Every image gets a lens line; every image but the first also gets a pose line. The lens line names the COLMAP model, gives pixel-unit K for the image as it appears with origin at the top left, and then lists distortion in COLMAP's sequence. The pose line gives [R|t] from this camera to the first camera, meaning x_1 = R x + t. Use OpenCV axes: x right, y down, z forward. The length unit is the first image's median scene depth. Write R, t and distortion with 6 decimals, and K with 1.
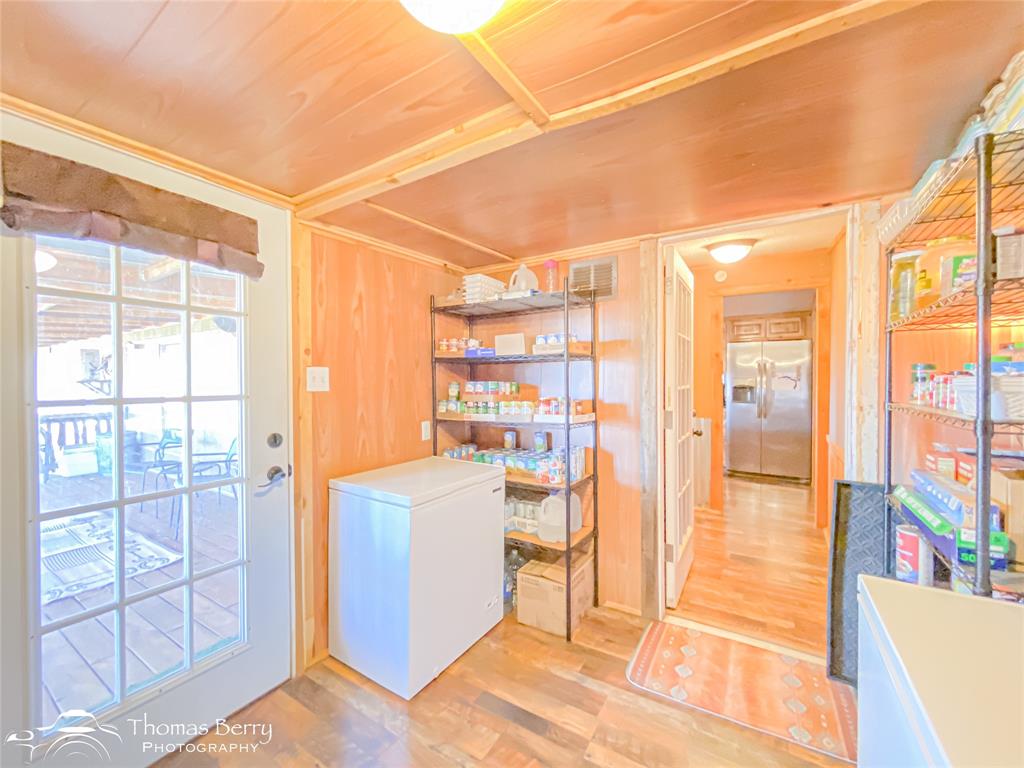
lens RADIAL K [[411.0, 0, 517.0], [0, 411.0, 379.7], [0, 0, 1]] dist [0.000682, 0.000053]
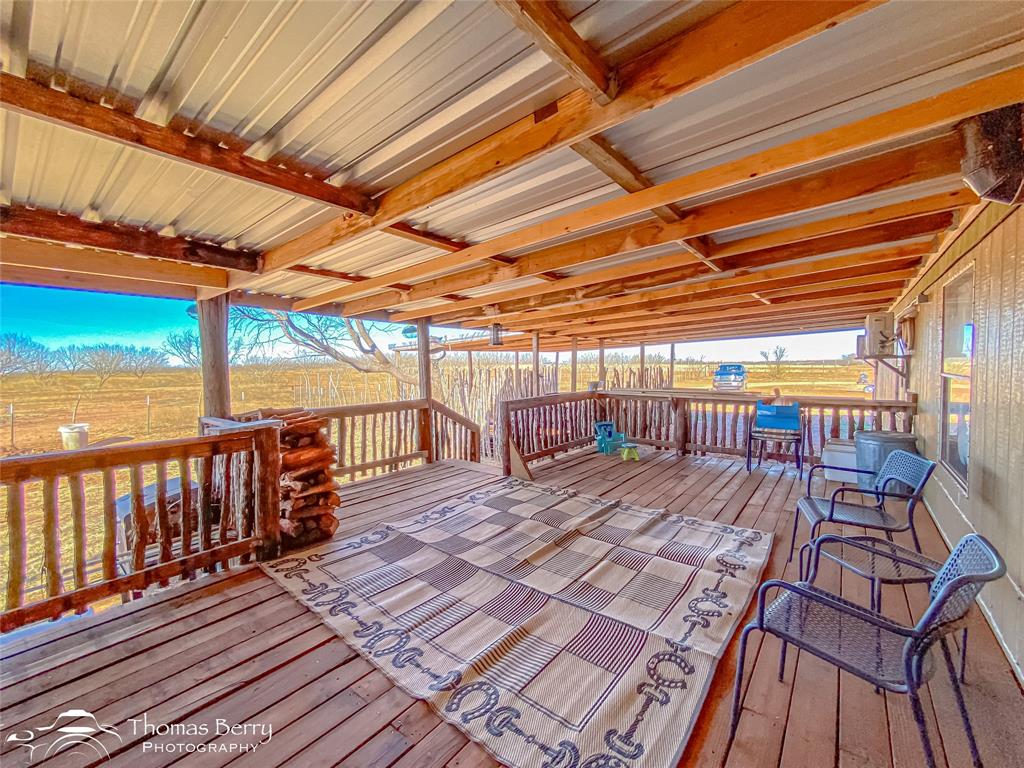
lens RADIAL K [[411.0, 0, 517.0], [0, 411.0, 379.7], [0, 0, 1]] dist [0.000682, 0.000053]
pose [[-0.125283, 0.050135, -0.990854, -0.432387], [0.003996, 0.998740, 0.050029, 0.010458], [0.992113, 0.002308, -0.125325, 0.869605]]
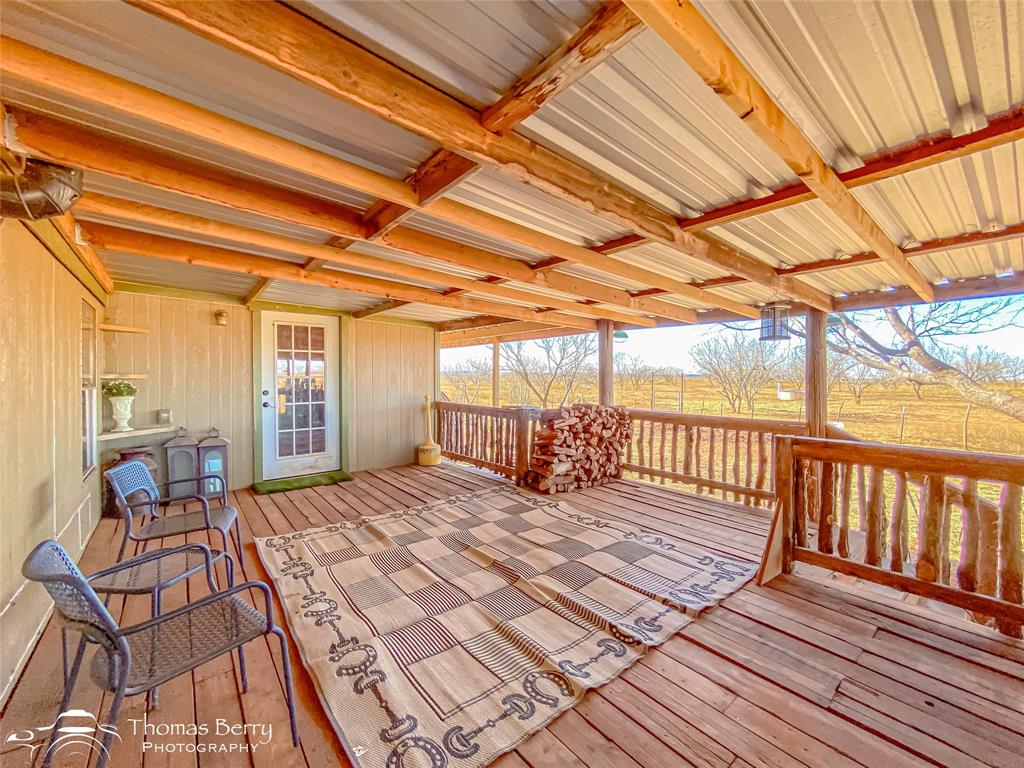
lens RADIAL K [[411.0, 0, 517.0], [0, 411.0, 379.7], [0, 0, 1]] dist [0.000682, 0.000053]
pose [[-0.951613, -0.000330, 0.307298, -1.602557], [0.006617, 0.999746, 0.021567, 0.014664], [-0.307227, 0.022557, -0.951369, 1.617194]]
